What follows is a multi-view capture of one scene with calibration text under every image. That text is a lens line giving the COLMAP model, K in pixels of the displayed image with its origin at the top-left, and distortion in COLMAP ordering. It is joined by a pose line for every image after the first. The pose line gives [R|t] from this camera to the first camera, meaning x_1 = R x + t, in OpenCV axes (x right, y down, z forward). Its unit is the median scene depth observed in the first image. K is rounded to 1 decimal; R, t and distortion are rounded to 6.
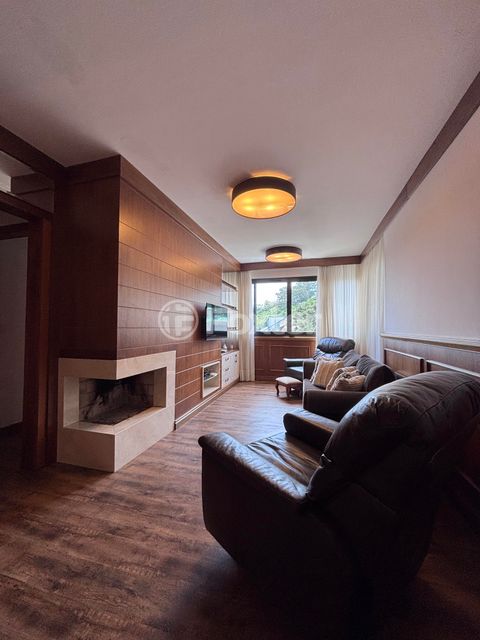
lens RADIAL K [[258.7, 0, 239.6], [0, 258.7, 321.6], [0, 0, 1]] dist [0.000048, 0.000518]
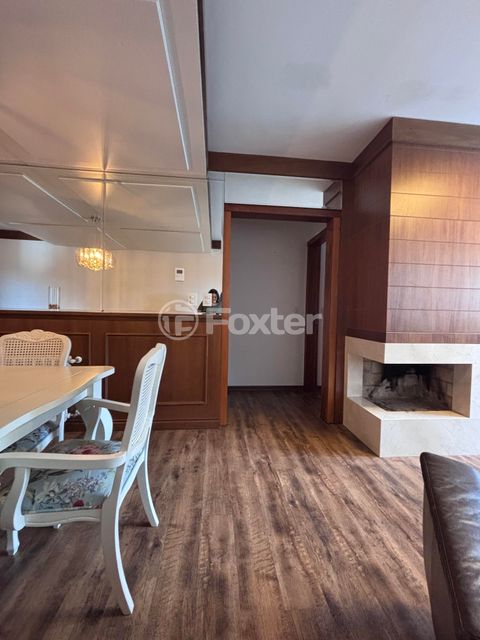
lens RADIAL K [[258.7, 0, 240.7], [0, 258.7, 321.2], [0, 0, 1]] dist [0.000048, 0.000518]
pose [[0.359560, 0.035594, -0.932443, 0.201204], [0.006317, 0.999156, 0.040576, 0.024994], [0.933101, -0.020479, 0.359032, 0.156605]]
